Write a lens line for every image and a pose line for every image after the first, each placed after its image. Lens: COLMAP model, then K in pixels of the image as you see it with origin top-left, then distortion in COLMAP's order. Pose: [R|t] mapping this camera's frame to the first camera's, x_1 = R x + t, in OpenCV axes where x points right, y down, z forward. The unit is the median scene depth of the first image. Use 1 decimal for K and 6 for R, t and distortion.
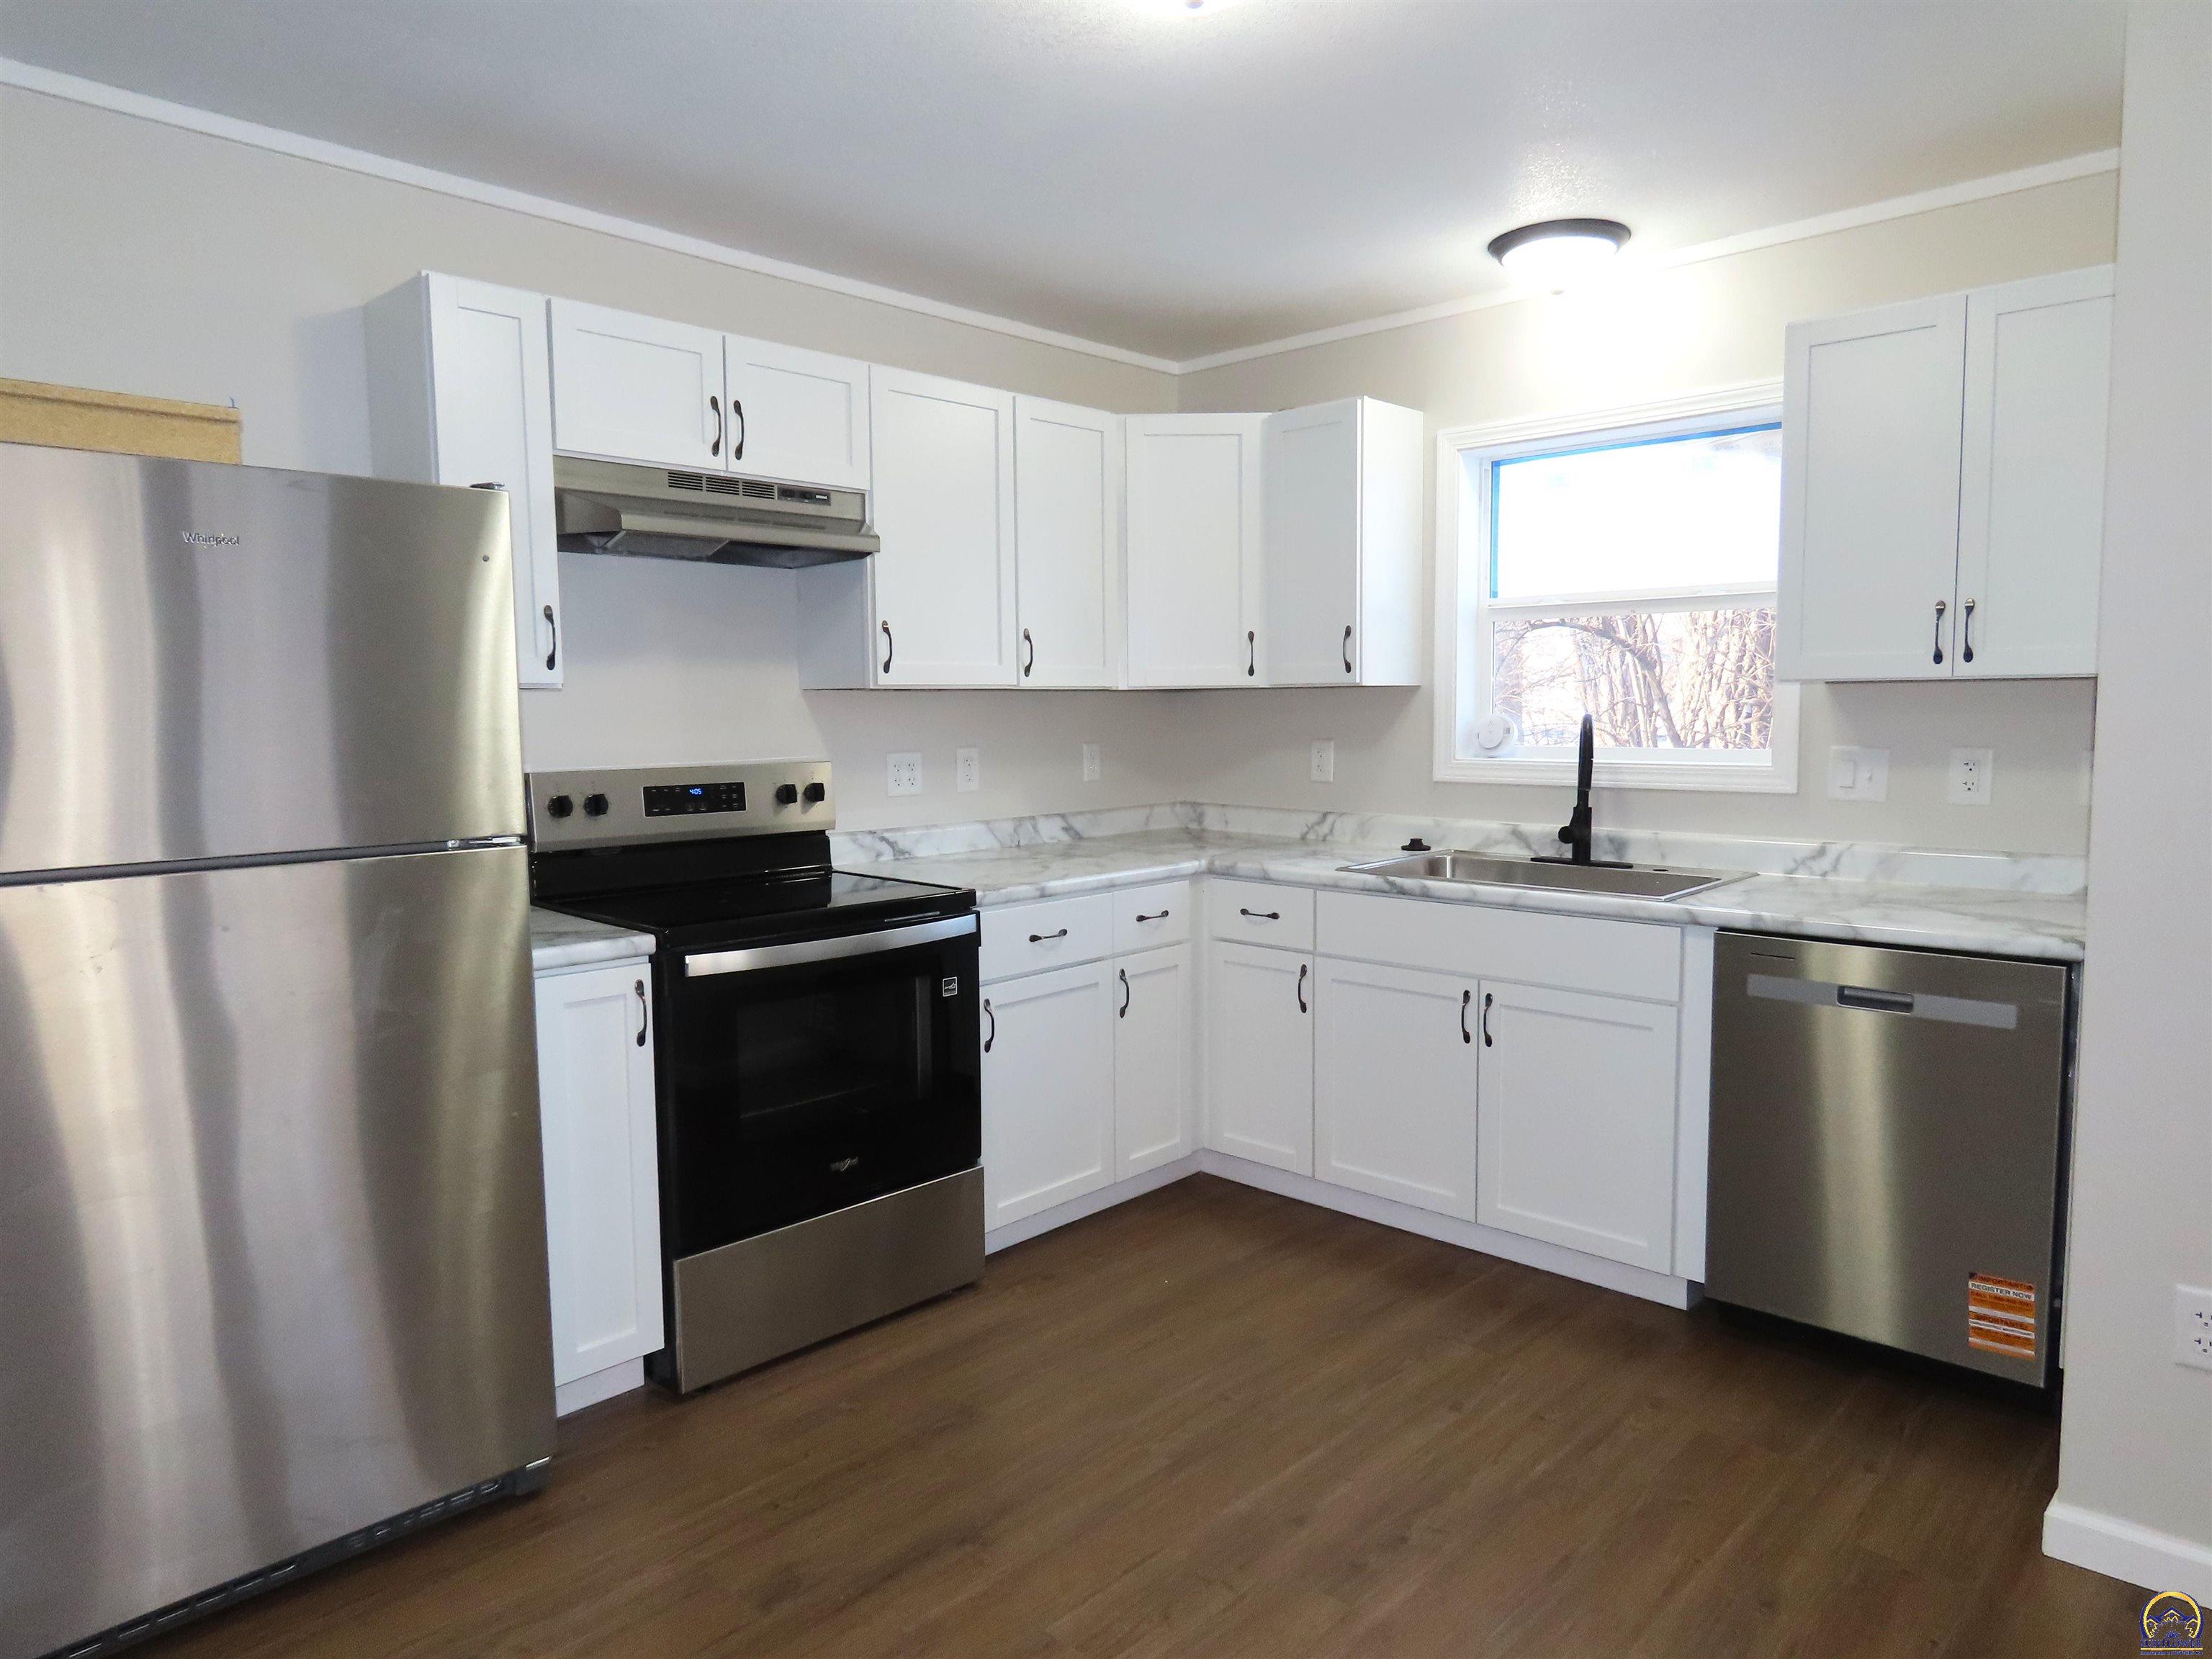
lens RADIAL K [[1392.5, 0, 1106.0], [0, 1392.5, 829.5], [0, 0, 1]] dist [-0.006741, 0.002504]
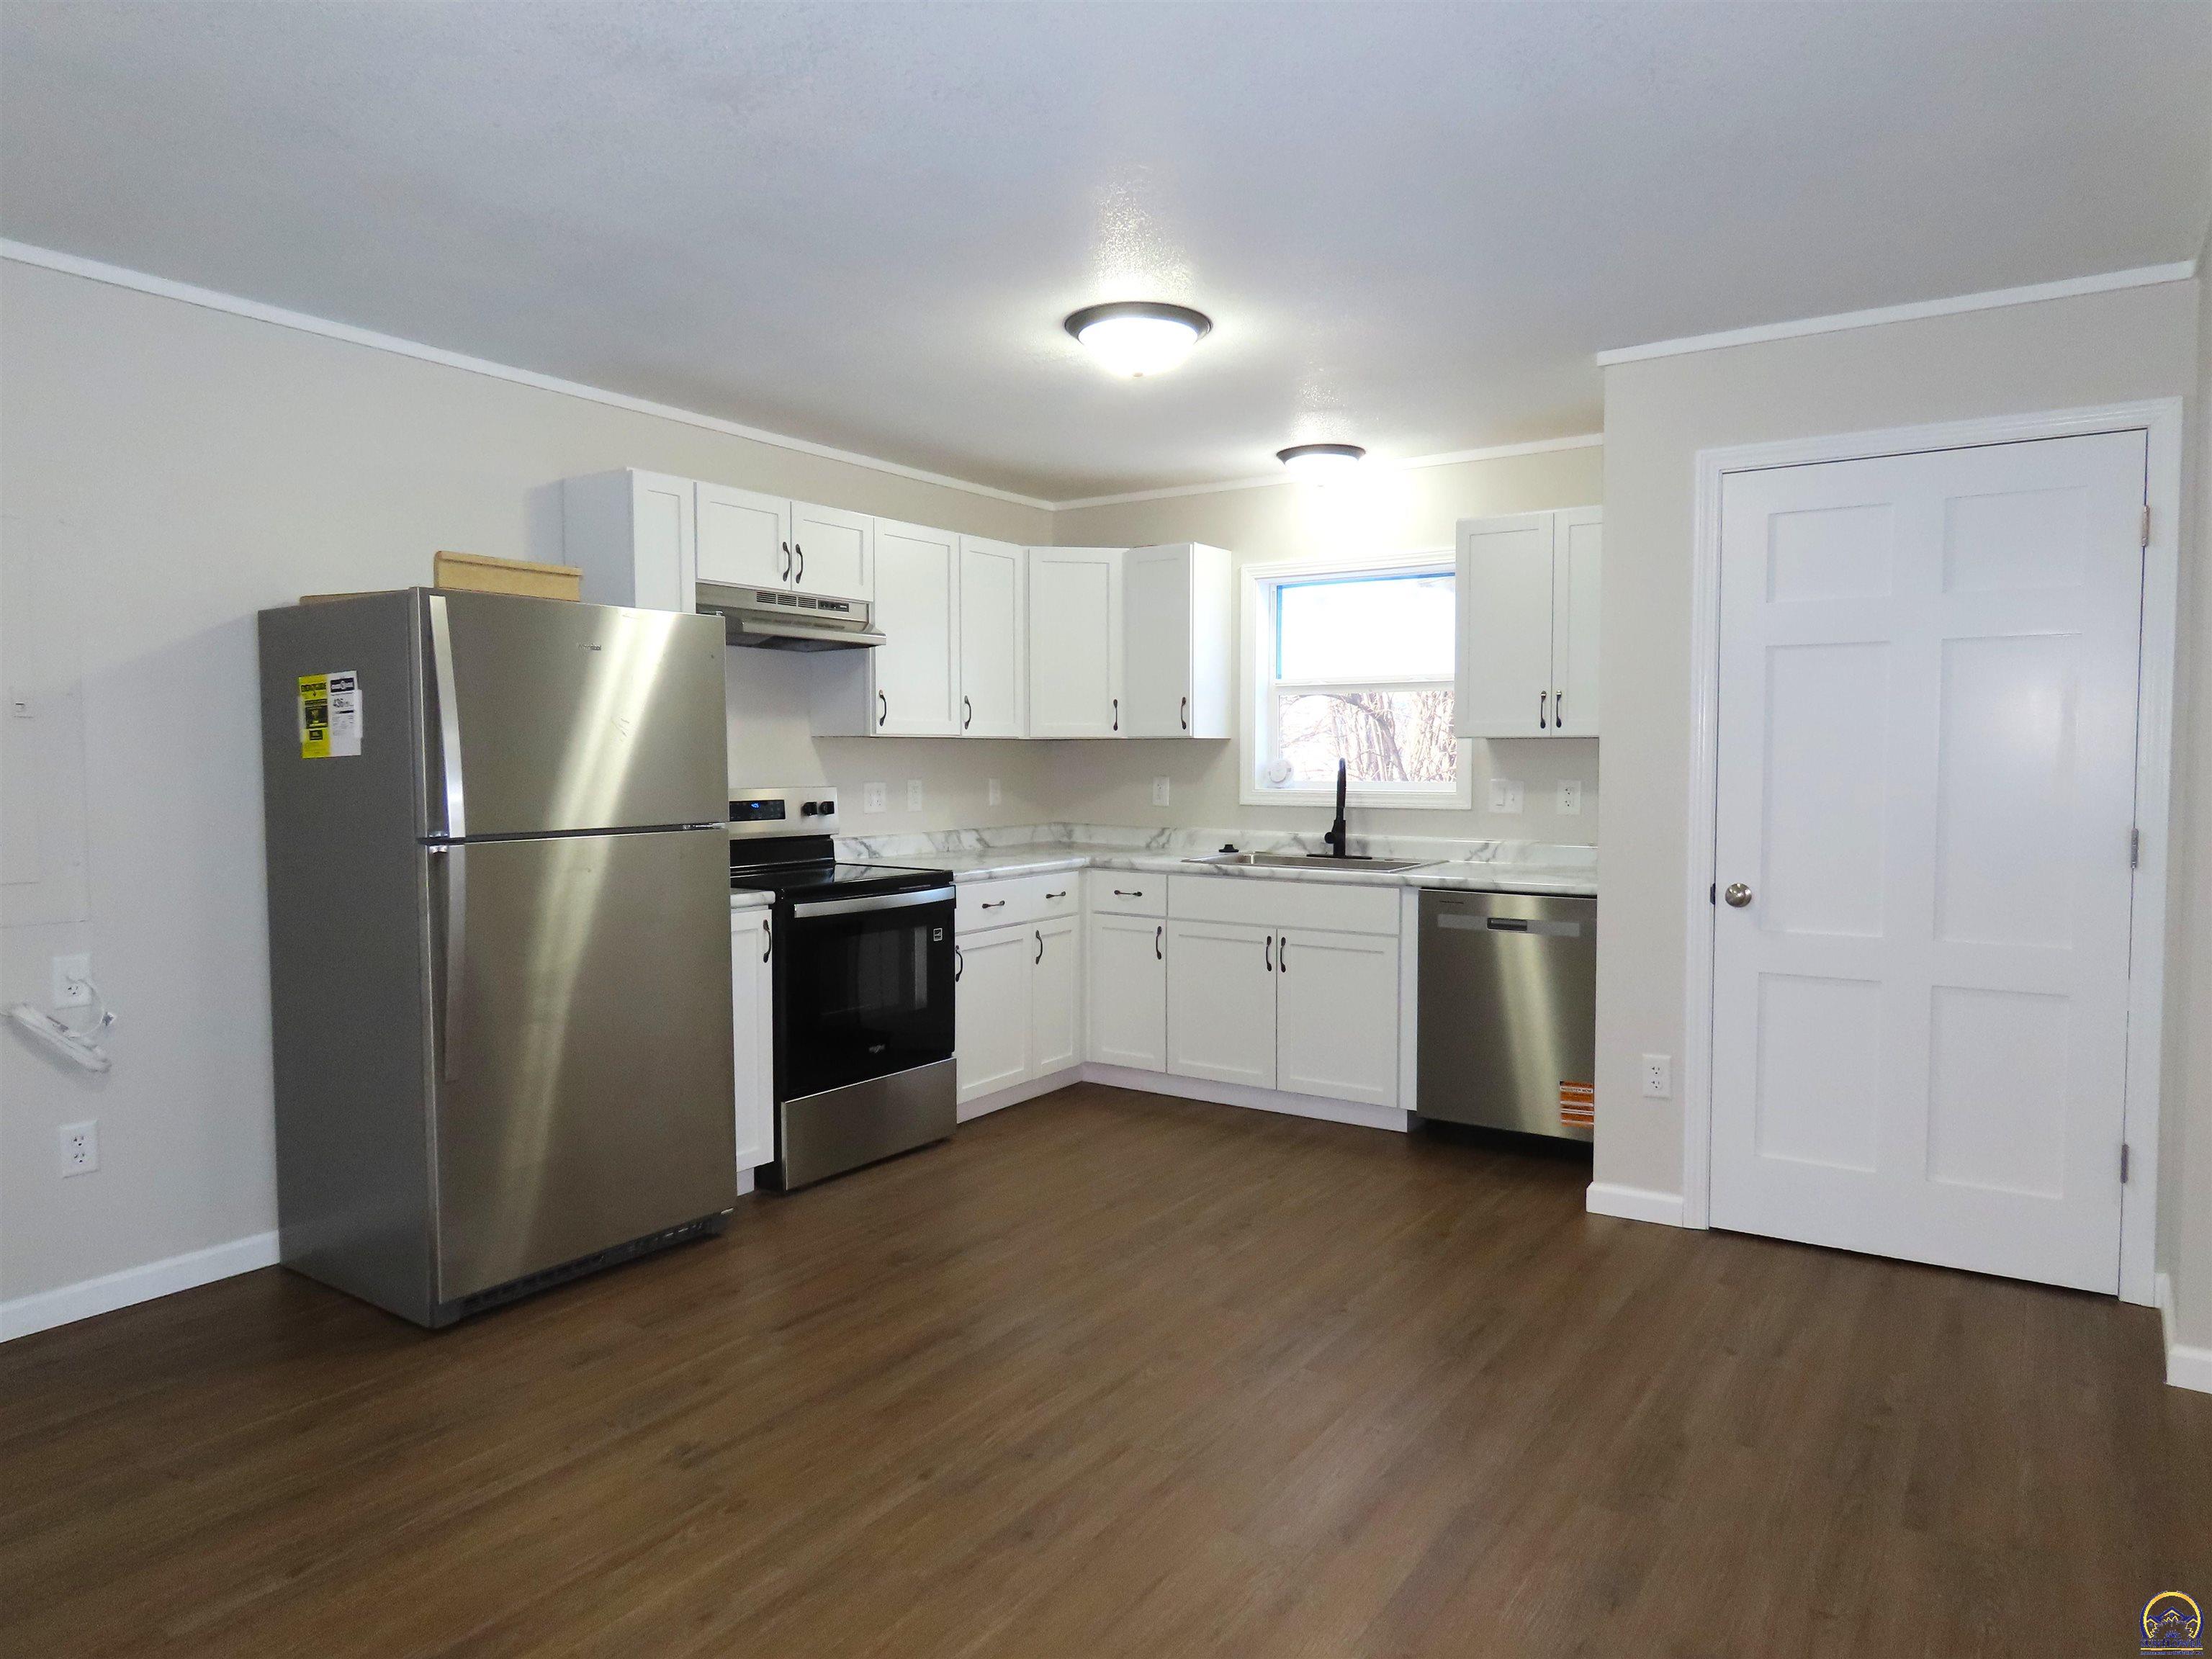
lens RADIAL K [[1392.5, 0, 1106.0], [0, 1392.5, 829.5], [0, 0, 1]] dist [-0.006741, 0.002504]
pose [[0.986235, 0.000070, 0.165350, -0.163384], [0.006222, 0.999276, -0.037535, 0.051493], [-0.165233, 0.038047, 0.985520, -0.463335]]
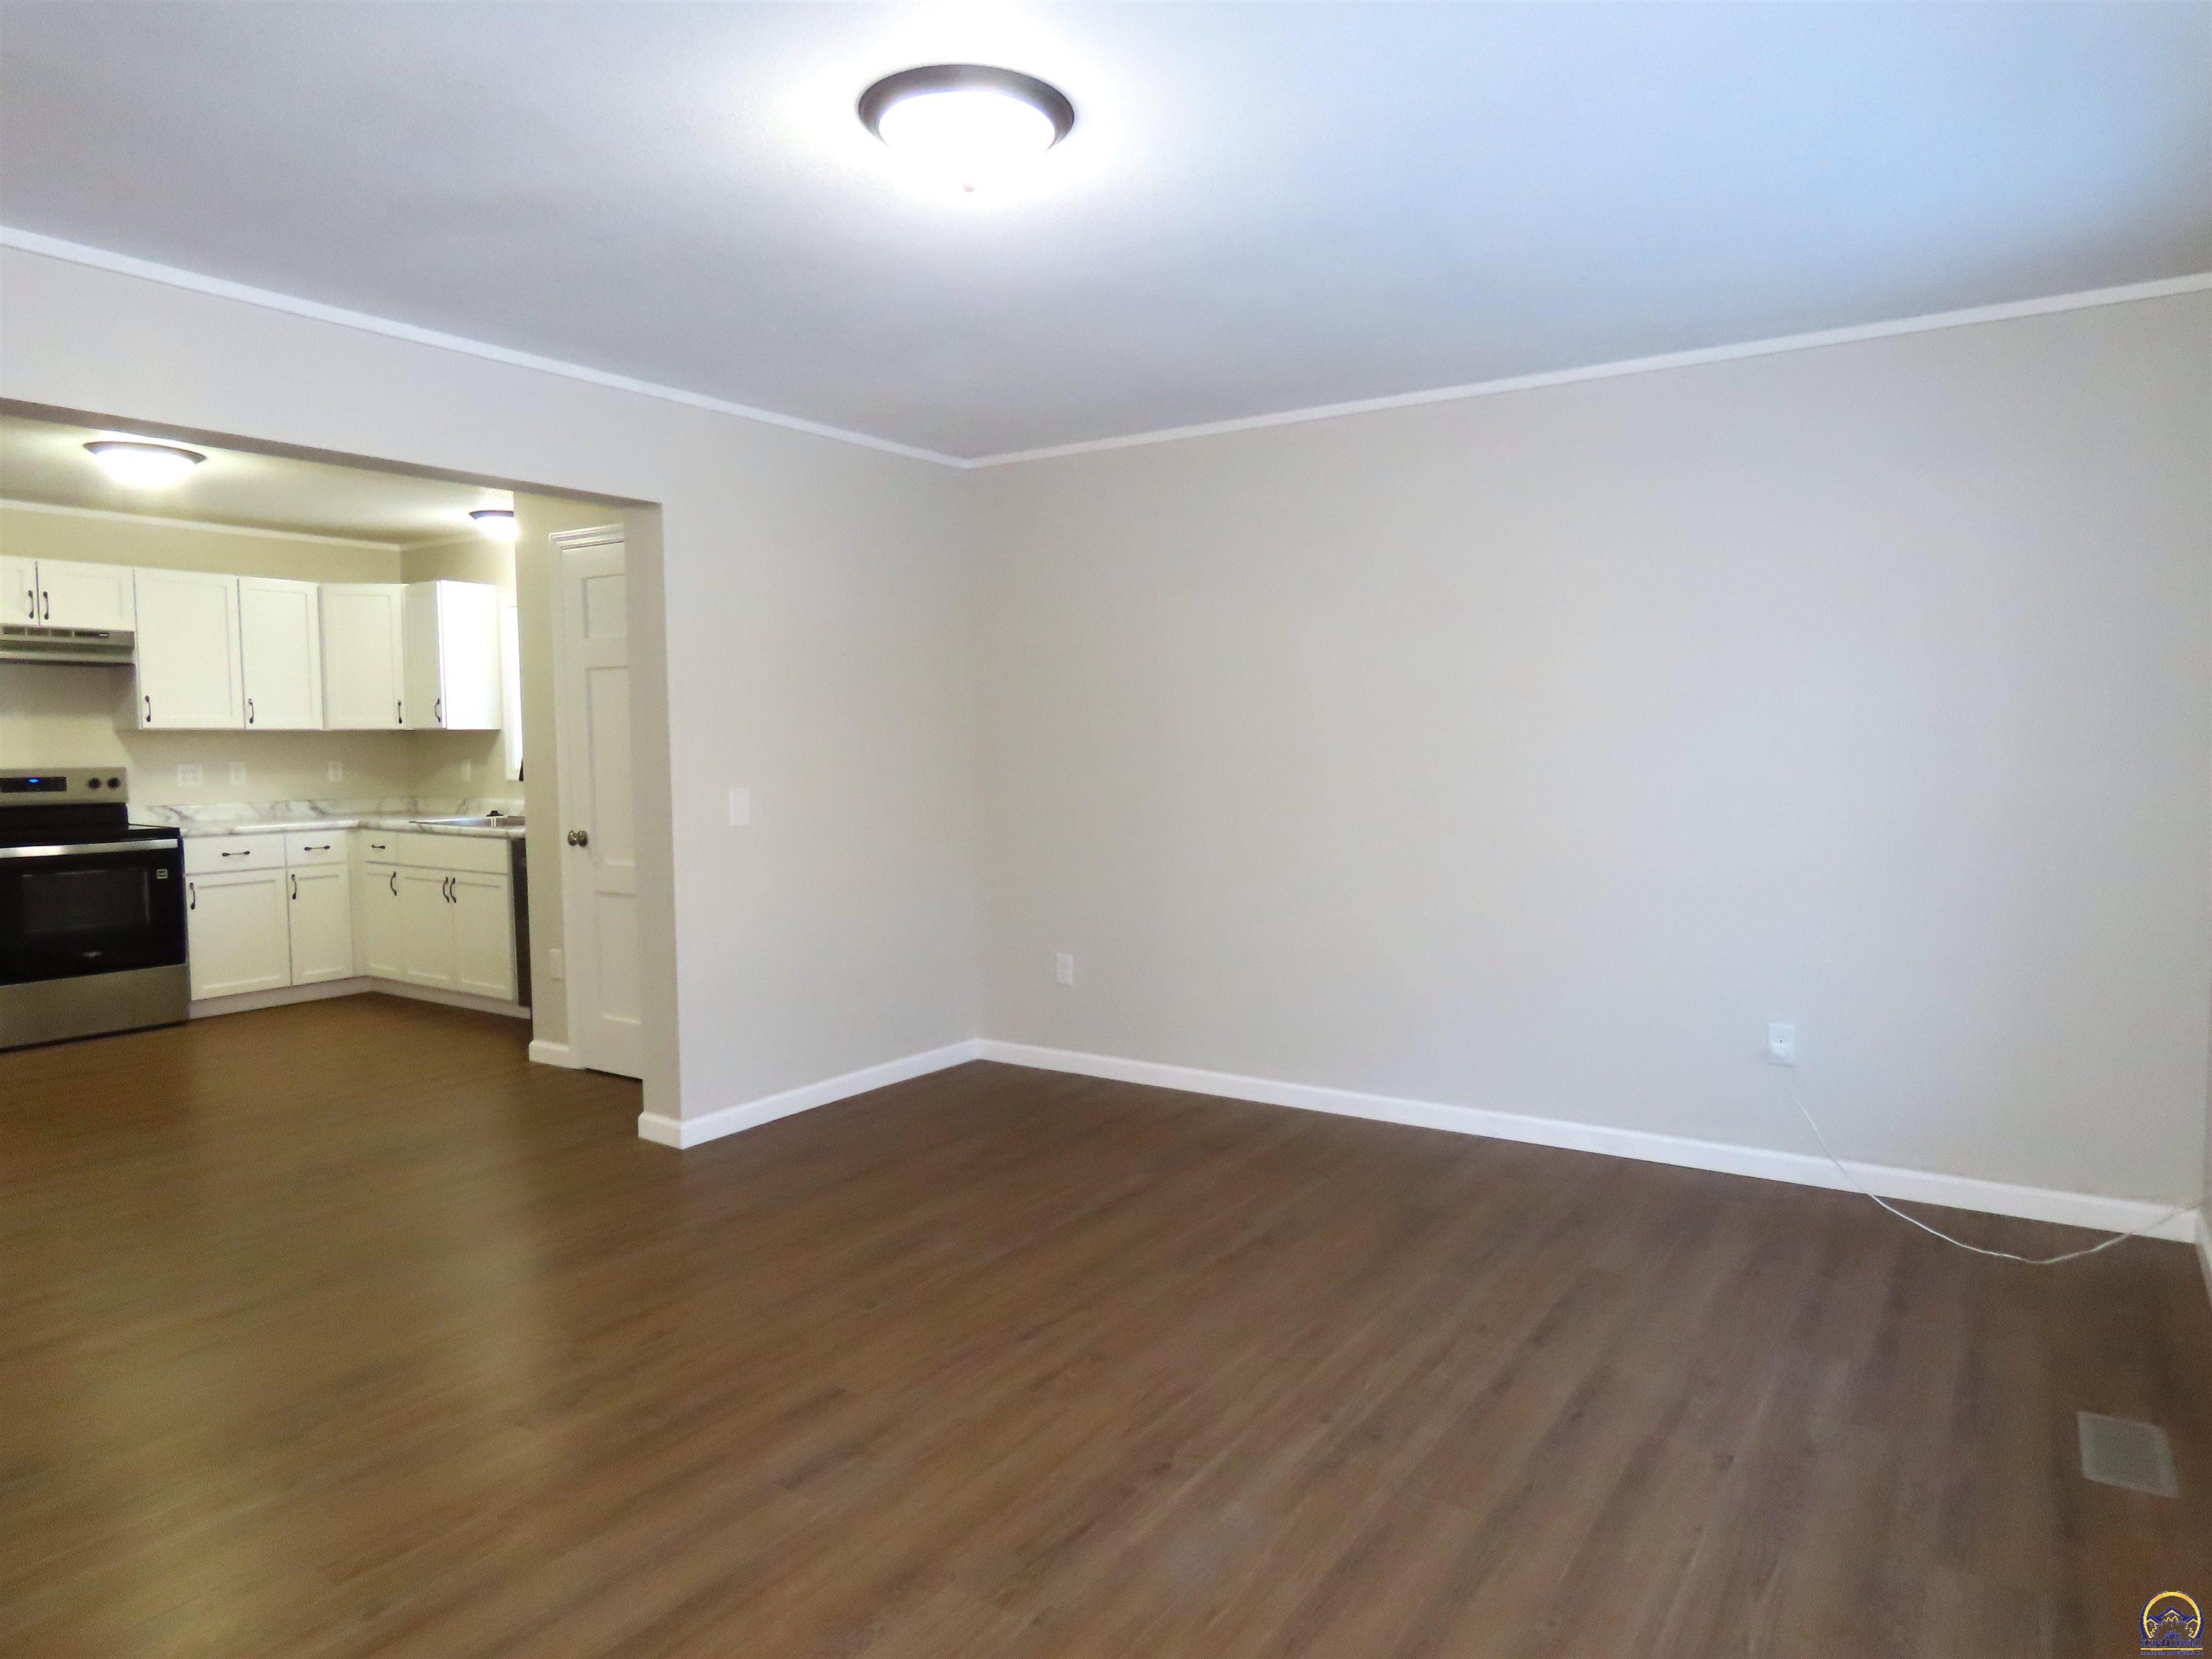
lens RADIAL K [[1392.5, 0, 1106.0], [0, 1392.5, 829.5], [0, 0, 1]] dist [-0.006741, 0.002504]
pose [[0.985683, -0.005914, 0.168503, 0.832135], [0.010313, 0.999628, -0.025240, 0.101843], [-0.168291, 0.026616, 0.985378, -1.144650]]
